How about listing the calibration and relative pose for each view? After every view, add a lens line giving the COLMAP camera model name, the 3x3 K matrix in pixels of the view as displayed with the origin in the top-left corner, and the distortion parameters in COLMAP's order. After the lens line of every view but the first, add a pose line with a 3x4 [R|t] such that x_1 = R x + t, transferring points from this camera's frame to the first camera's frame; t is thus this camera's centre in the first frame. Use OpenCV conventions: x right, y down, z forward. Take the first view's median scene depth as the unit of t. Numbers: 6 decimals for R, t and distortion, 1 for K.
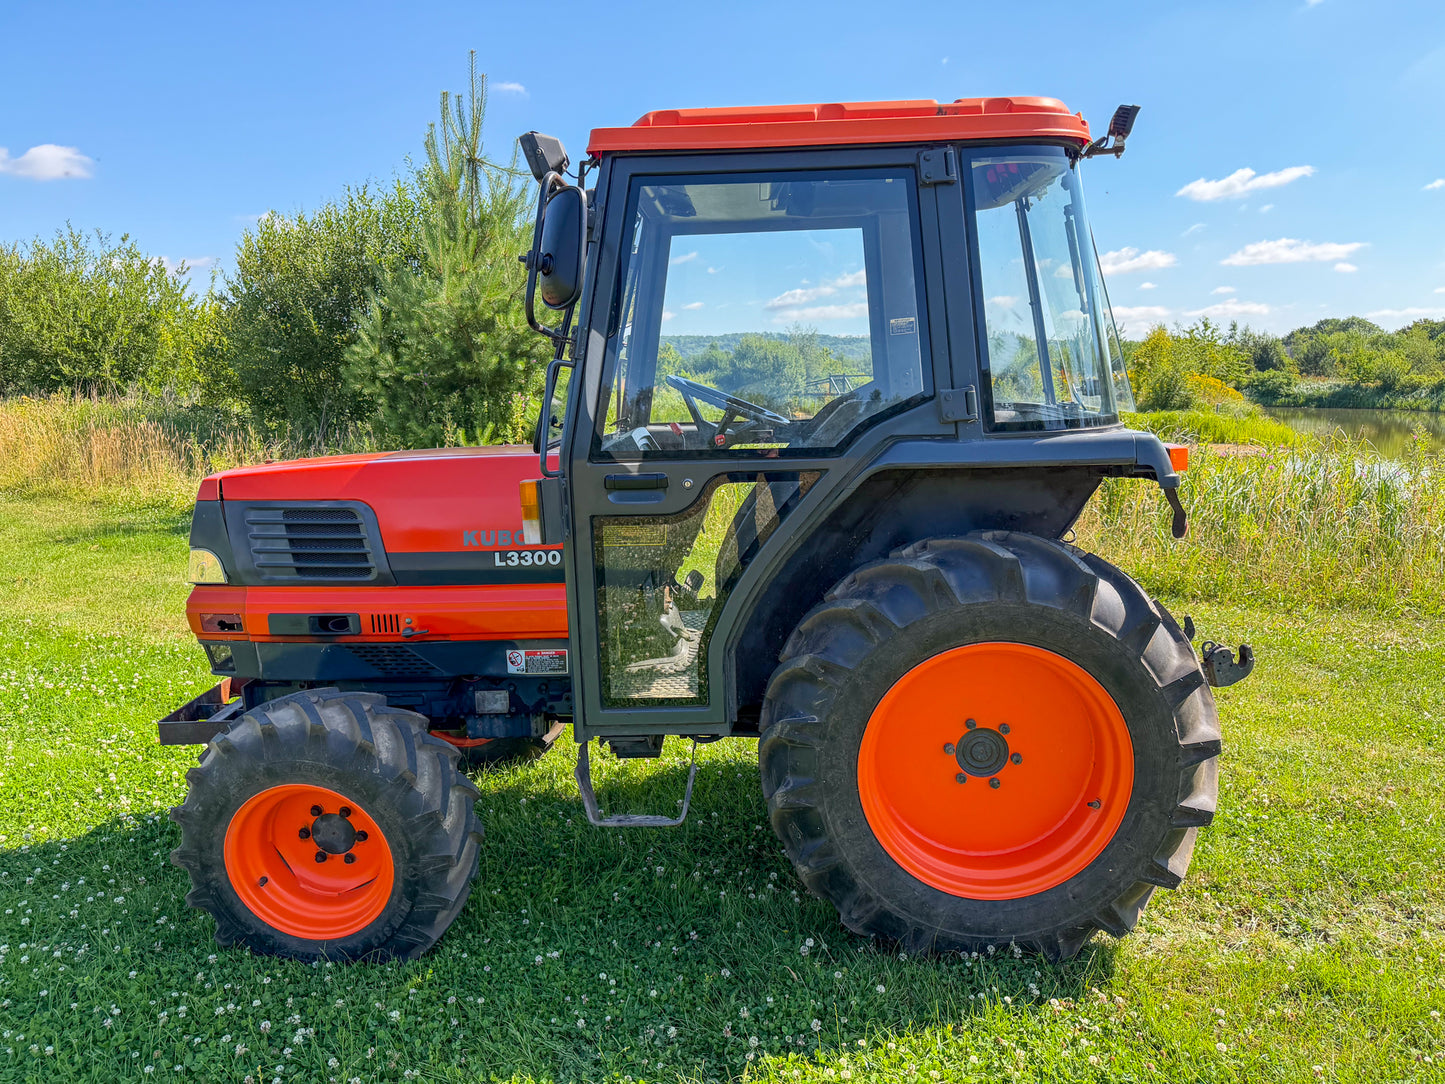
lens RADIAL K [[1035.5, 0, 715.1], [0, 1035.5, 537.5], [0, 0, 1]] dist [0.037965, -0.051882]
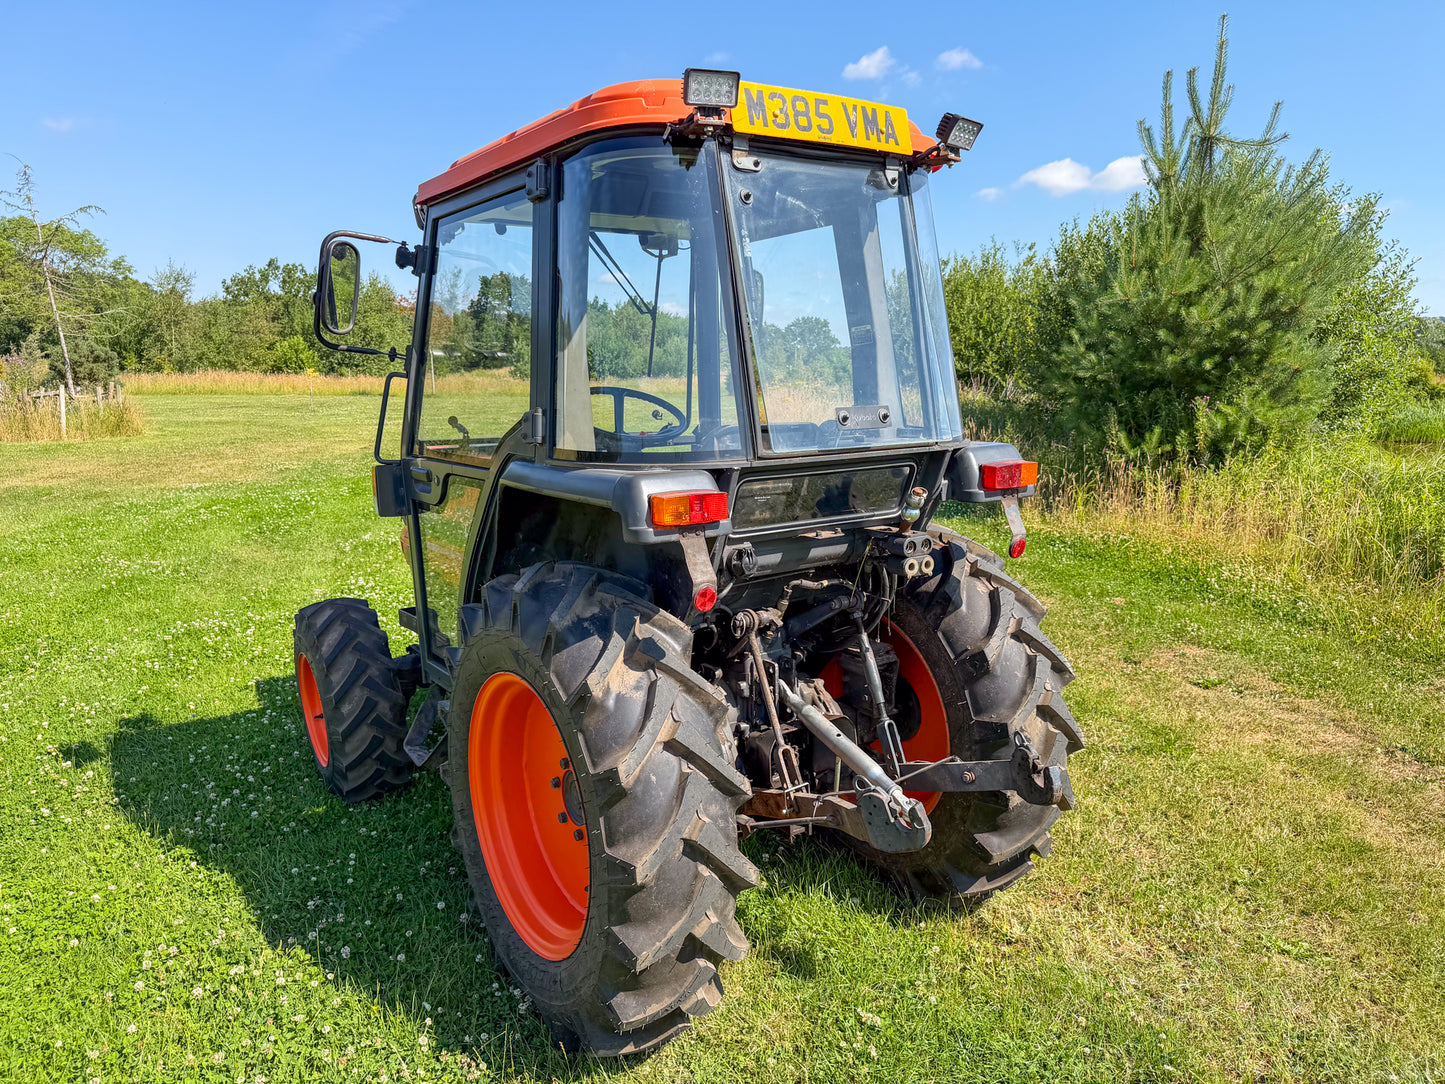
lens RADIAL K [[1035.5, 0, 731.4], [0, 1035.5, 548.3], [0, 0, 1]] dist [0.037965, -0.051882]
pose [[0.619503, 0.153578, -0.769824, 1.000413], [-0.142780, 0.986362, 0.081877, -0.105351], [0.771900, 0.059193, 0.632983, 0.501817]]
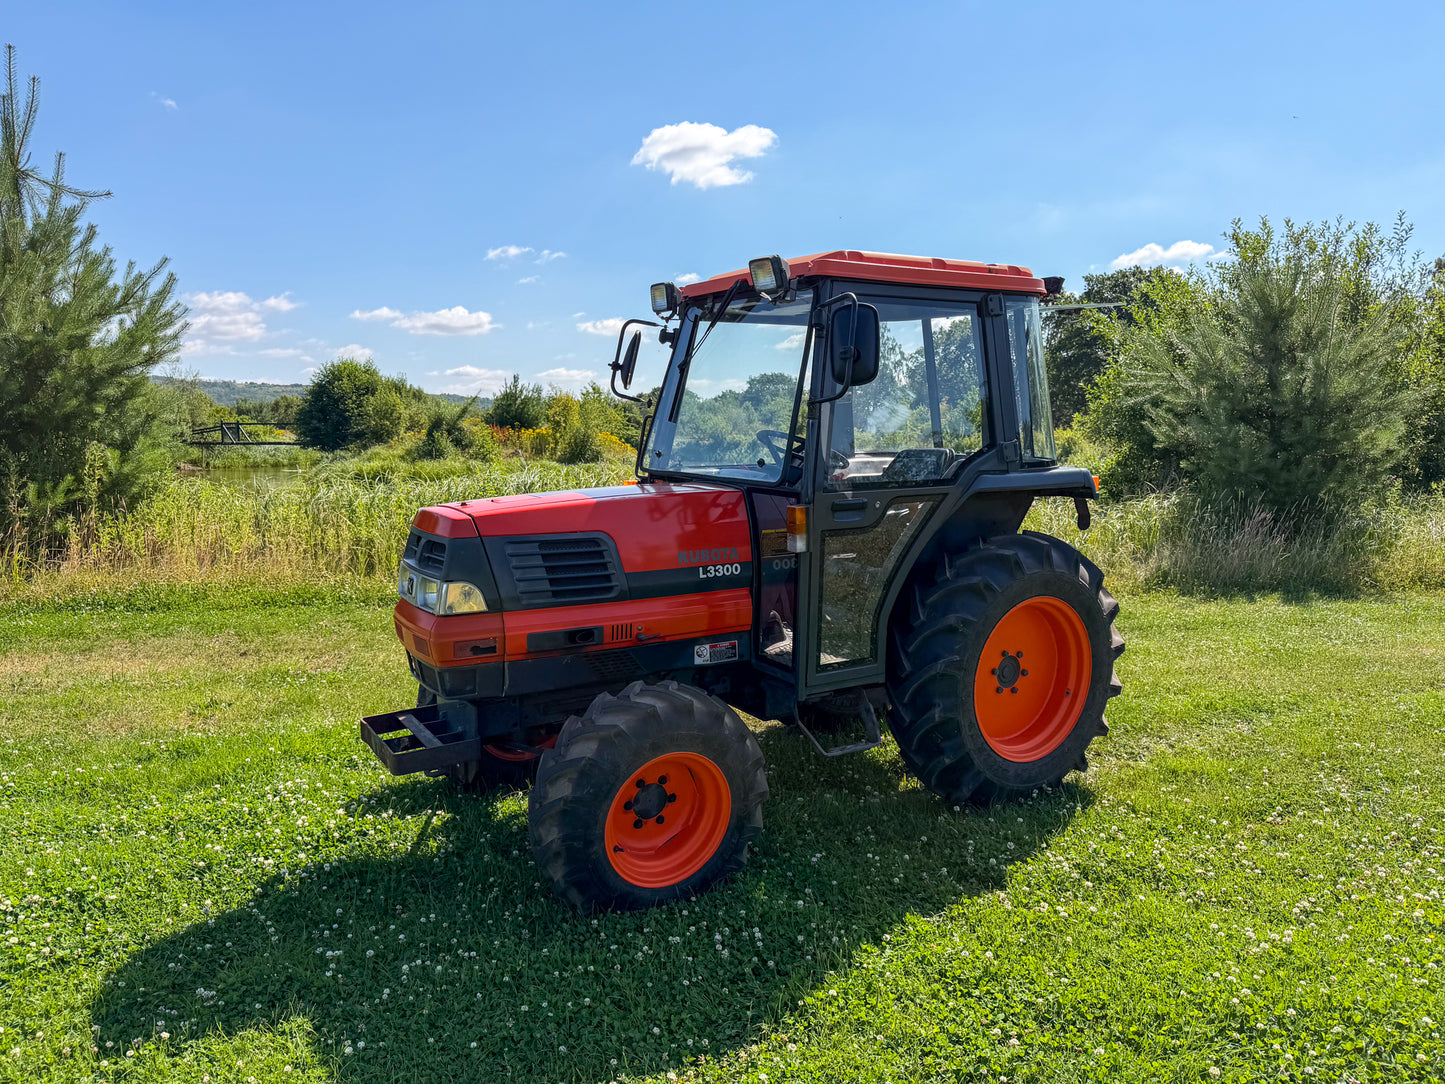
lens RADIAL K [[1035.5, 0, 710.4], [0, 1035.5, 535.5], [0, 0, 1]] dist [0.037965, -0.051882]
pose [[0.830803, -0.043883, 0.554833, -0.963366], [0.073654, 0.996788, -0.031450, 0.017416], [-0.551671, 0.066995, 0.831367, -0.070605]]
